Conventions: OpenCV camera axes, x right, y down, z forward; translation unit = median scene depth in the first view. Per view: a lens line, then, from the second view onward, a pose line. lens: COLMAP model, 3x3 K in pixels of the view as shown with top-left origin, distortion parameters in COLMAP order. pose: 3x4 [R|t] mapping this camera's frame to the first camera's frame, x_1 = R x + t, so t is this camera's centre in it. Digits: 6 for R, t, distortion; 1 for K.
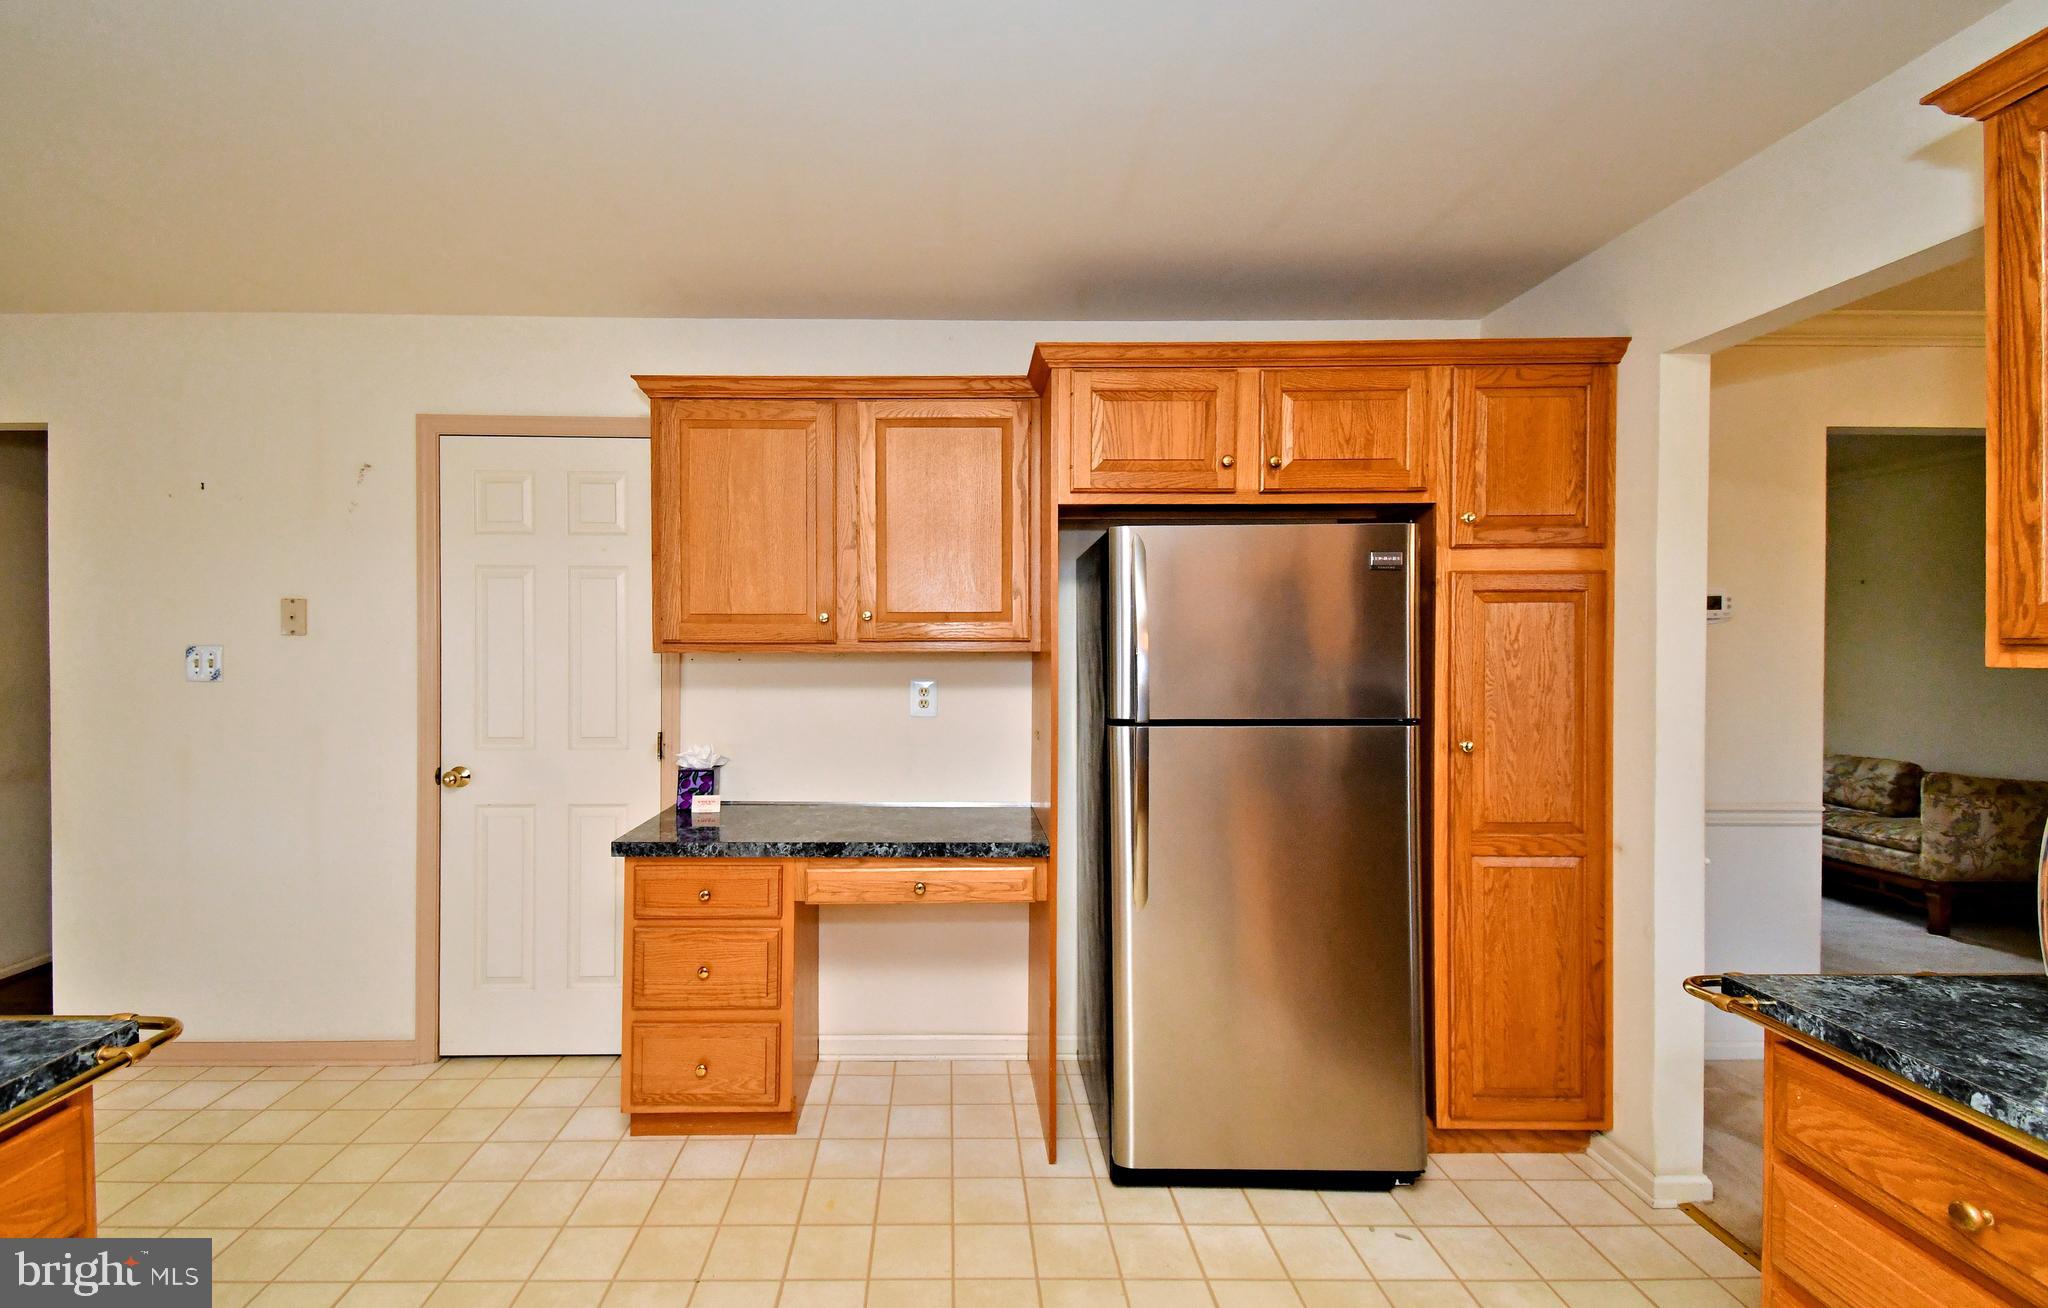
lens RADIAL K [[881.7, 0, 1024.0], [0, 881.7, 654.0], [0, 0, 1]] dist [0.037541, -0.022776]
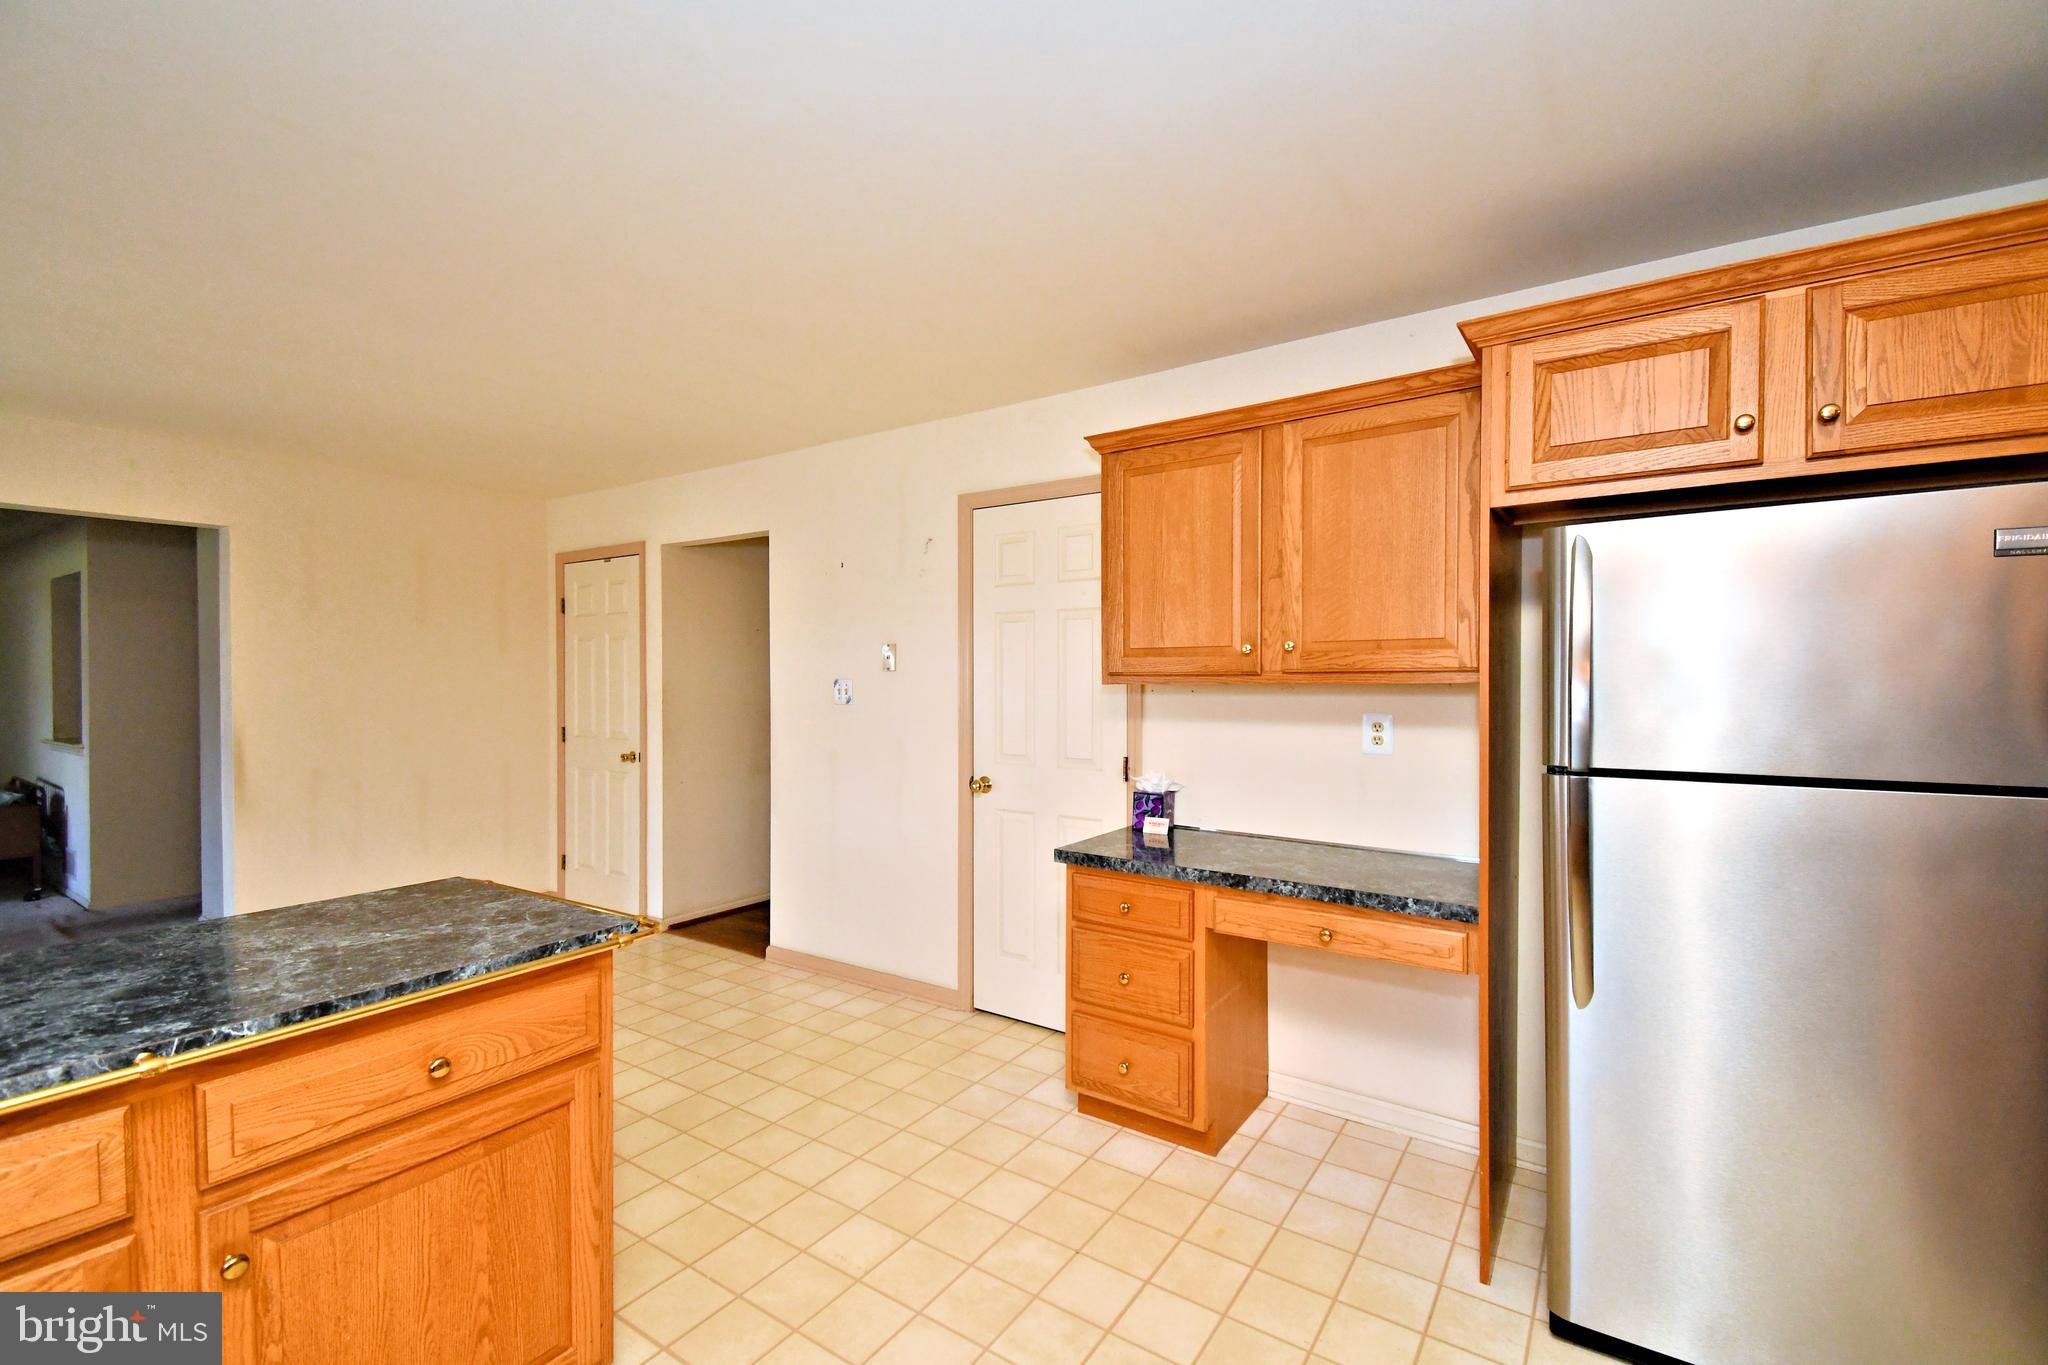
lens RADIAL K [[878.1, 0, 1022.4], [0, 878.1, 690.6], [0, 0, 1]] dist [0.031335, -0.019509]
pose [[0.819140, 0.005559, -0.573566, 0.147598], [-0.003958, 0.999984, 0.004039, 0.003091], [0.573580, -0.001038, 0.819149, 0.047864]]
